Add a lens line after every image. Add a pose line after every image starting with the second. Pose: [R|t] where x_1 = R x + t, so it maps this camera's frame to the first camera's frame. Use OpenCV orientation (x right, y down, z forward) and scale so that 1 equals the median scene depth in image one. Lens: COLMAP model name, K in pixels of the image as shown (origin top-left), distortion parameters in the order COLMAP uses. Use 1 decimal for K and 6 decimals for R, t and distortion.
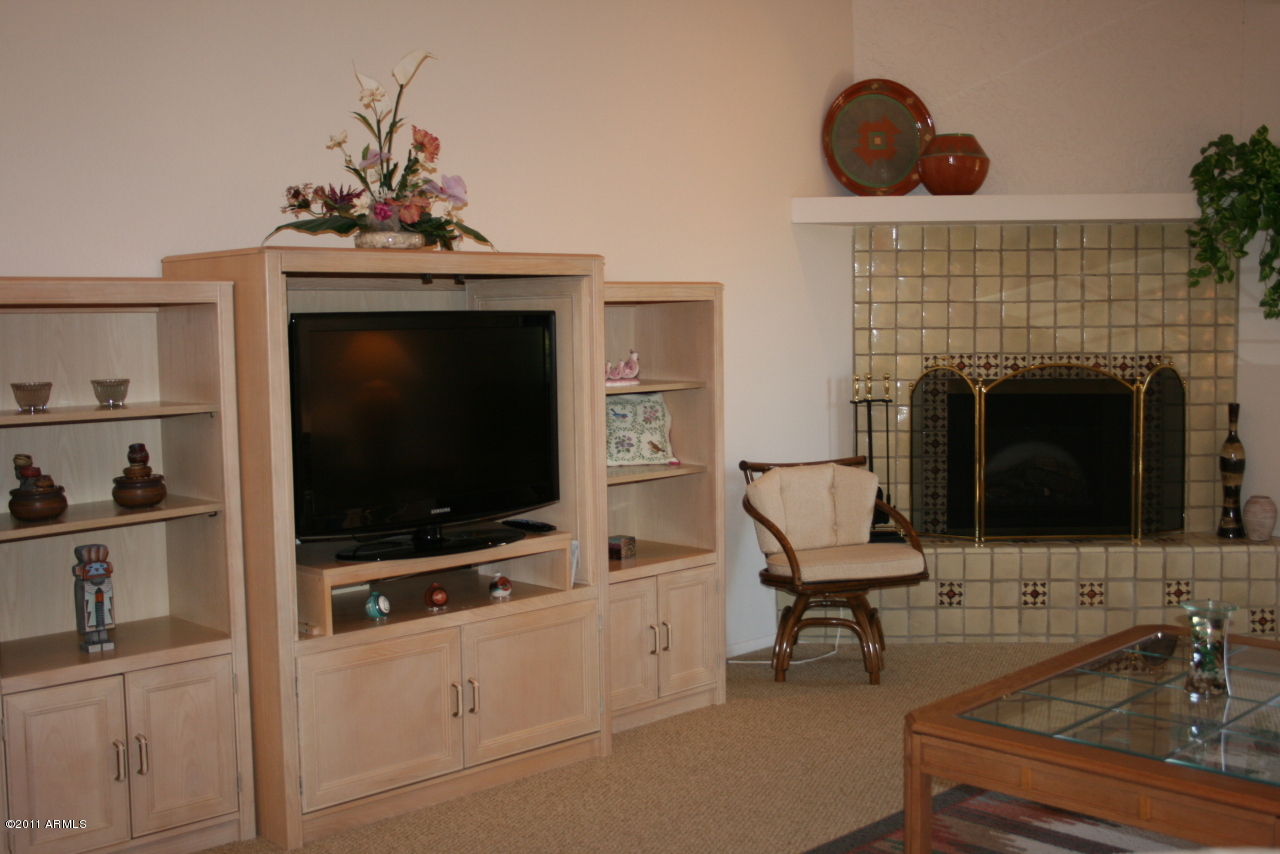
lens RADIAL K [[1406.1, 0, 640.0], [0, 1406.1, 427.0], [0, 0, 1]] dist [-0.130181, 0.209059]
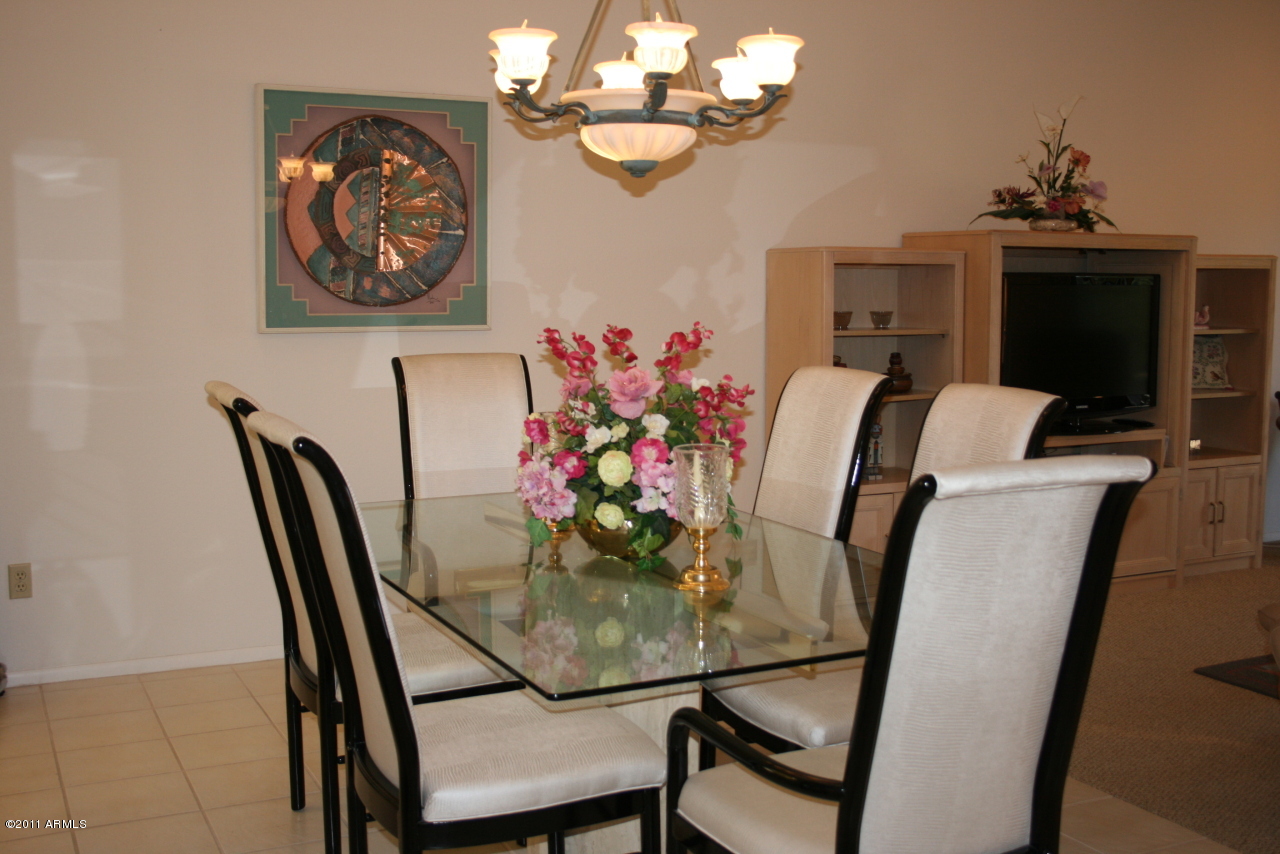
lens RADIAL K [[1406.1, 0, 640.0], [0, 1406.1, 427.0], [0, 0, 1]] dist [-0.130181, 0.209059]
pose [[0.951857, 0.050537, -0.302348, -0.094813], [-0.040430, 0.998397, 0.039597, 0.027919], [0.303864, -0.025467, 0.952375, -0.374535]]
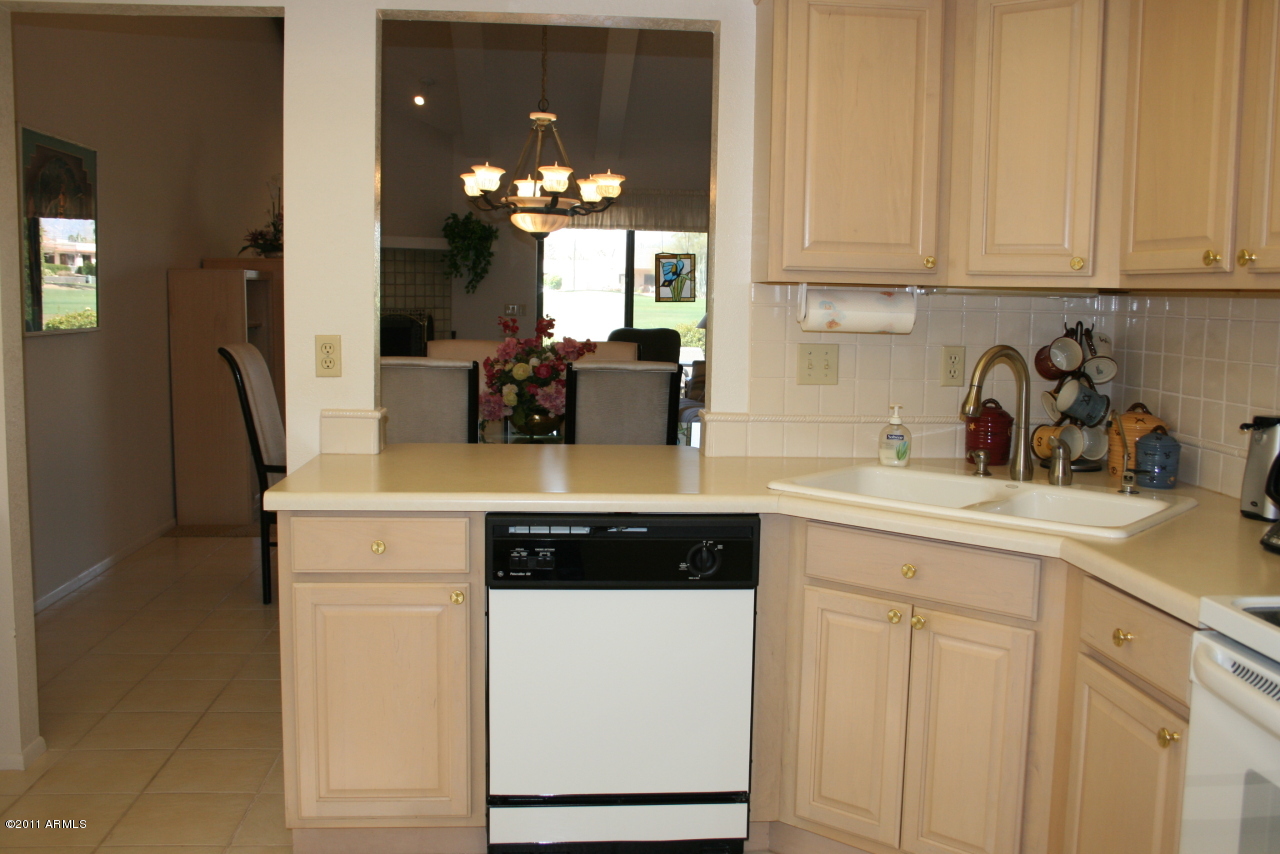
lens RADIAL K [[1323.3, 0, 640.0], [0, 1323.3, 427.0], [0, 0, 1]] dist [-0.135552, 0.178667]
pose [[0.642055, -0.057068, 0.764532, -1.059262], [0.038409, 0.998368, 0.042266, 0.061860], [-0.765696, 0.002228, 0.643199, -0.638610]]
